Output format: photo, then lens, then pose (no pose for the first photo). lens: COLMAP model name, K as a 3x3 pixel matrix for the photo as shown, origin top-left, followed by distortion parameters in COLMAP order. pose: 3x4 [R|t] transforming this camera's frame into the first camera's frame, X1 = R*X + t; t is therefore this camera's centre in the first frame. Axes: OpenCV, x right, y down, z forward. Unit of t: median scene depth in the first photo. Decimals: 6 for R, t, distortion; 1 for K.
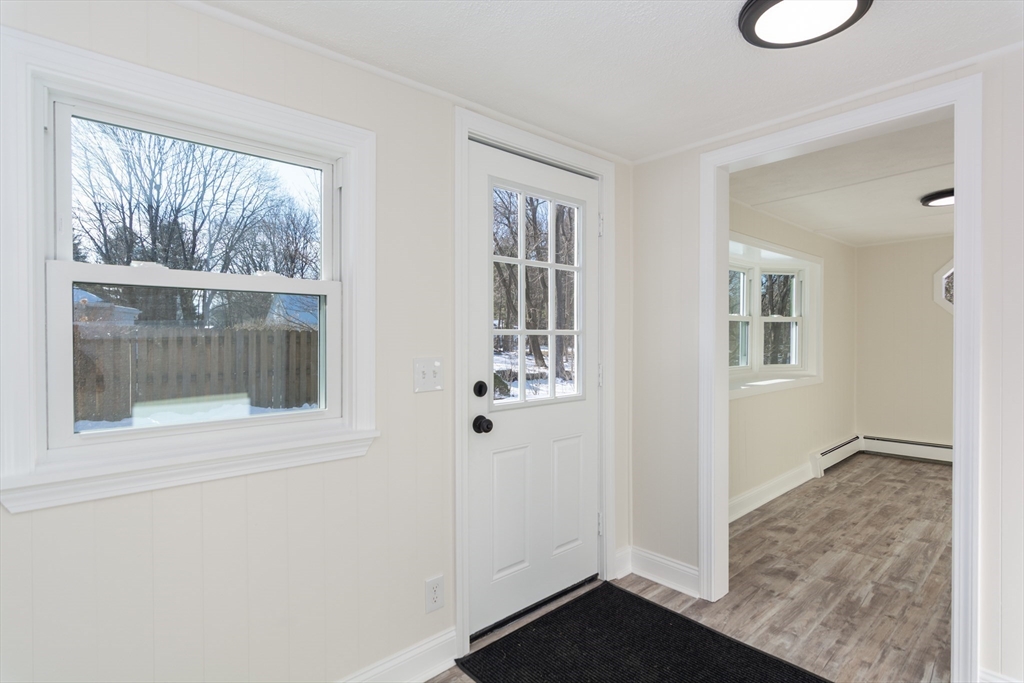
lens RADIAL K [[500.5, 0, 516.6], [0, 500.5, 343.1], [0, 0, 1]] dist [0.001046, 0.000688]
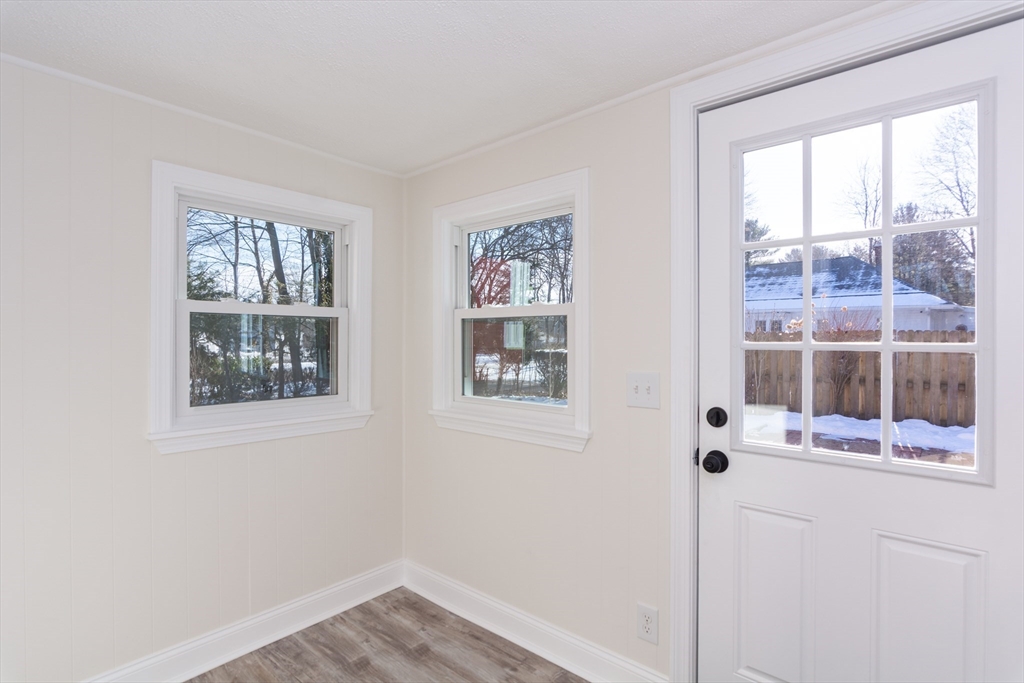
lens RADIAL K [[500.5, 0, 516.6], [0, 500.5, 343.1], [0, 0, 1]] dist [0.001046, 0.000688]
pose [[0.123146, 0.007358, -0.992361, 1.664452], [-0.010461, 0.999927, 0.006115, -0.066751], [0.992333, 0.009628, 0.123214, 1.434359]]
